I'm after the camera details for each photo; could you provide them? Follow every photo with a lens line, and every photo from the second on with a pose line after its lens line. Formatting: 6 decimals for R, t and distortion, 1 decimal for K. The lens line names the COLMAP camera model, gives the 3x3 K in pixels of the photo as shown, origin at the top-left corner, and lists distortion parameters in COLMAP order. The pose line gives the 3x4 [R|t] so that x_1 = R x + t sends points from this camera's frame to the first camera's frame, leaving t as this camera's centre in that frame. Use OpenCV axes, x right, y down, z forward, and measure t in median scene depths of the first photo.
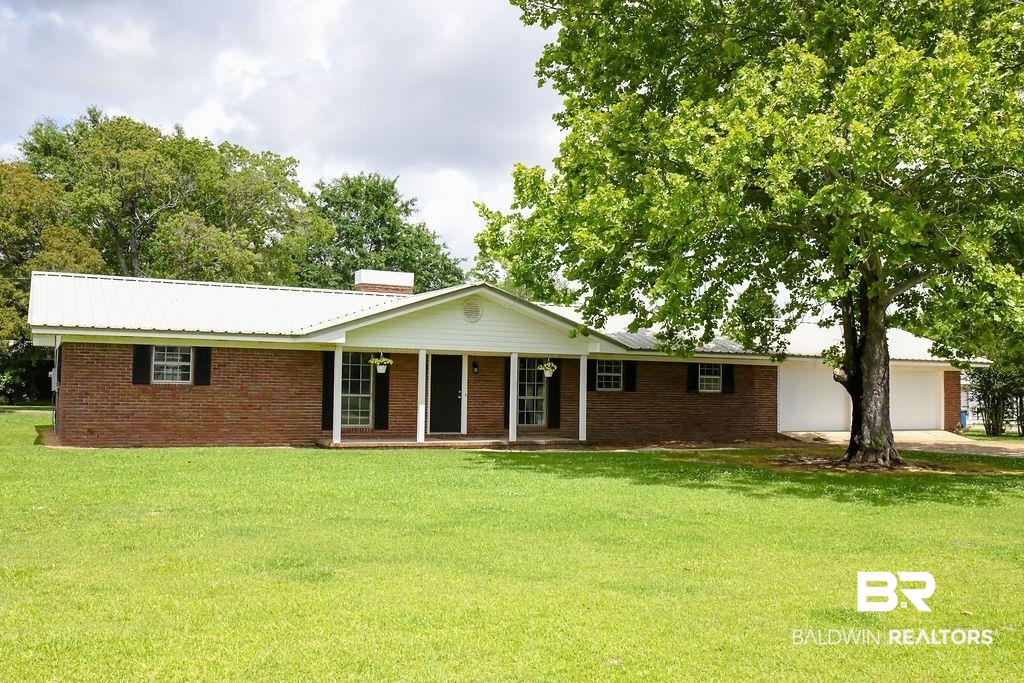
lens RADIAL K [[1052.6, 0, 508.8], [0, 1052.6, 341.7], [0, 0, 1]] dist [-0.010780, -0.009196]
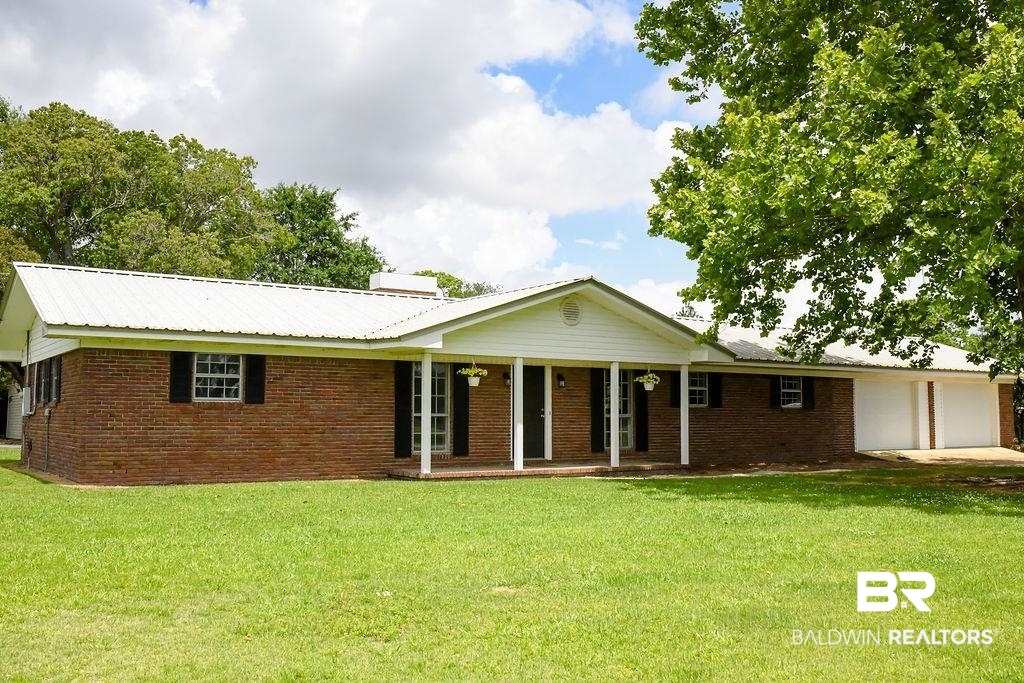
lens RADIAL K [[1026.9, 0, 515.5], [0, 1026.9, 344.3], [0, 0, 1]] dist [-0.005128, 0.011963]
pose [[0.989953, -0.004323, 0.141331, -0.192978], [0.008228, 0.999600, -0.027063, 0.018233], [-0.141158, 0.027954, 0.989592, 0.195463]]
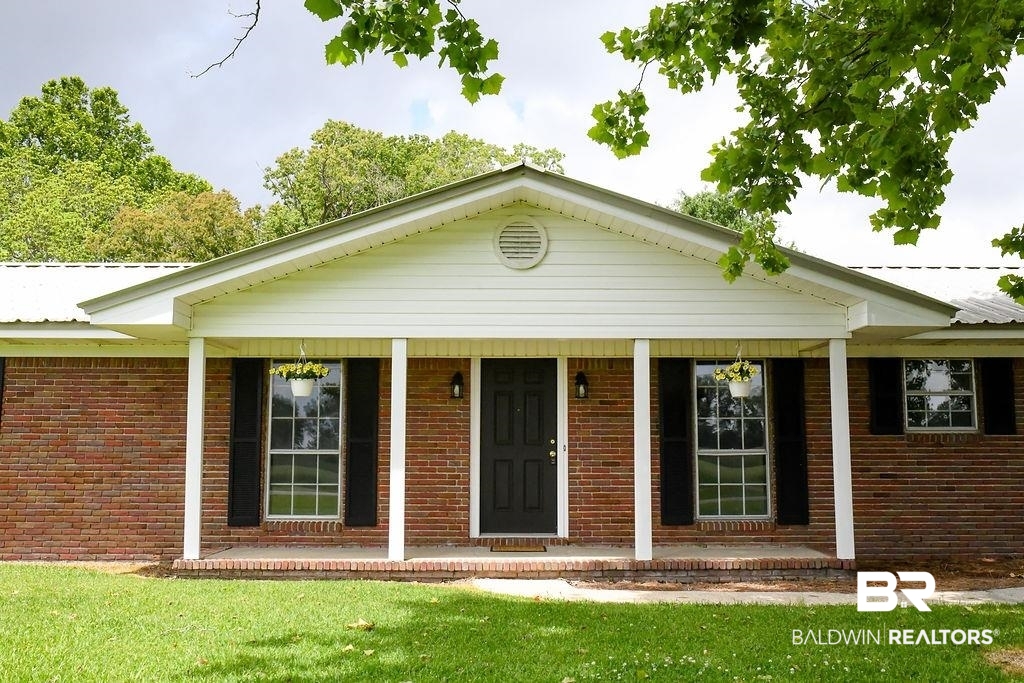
lens RADIAL K [[1052.6, 0, 508.8], [0, 1052.6, 341.7], [0, 0, 1]] dist [-0.010780, -0.009196]
pose [[0.894718, -0.066478, -0.441657, 0.141674], [0.033299, 0.996038, -0.082464, 0.043824], [0.445389, 0.059076, 0.893386, 0.620355]]
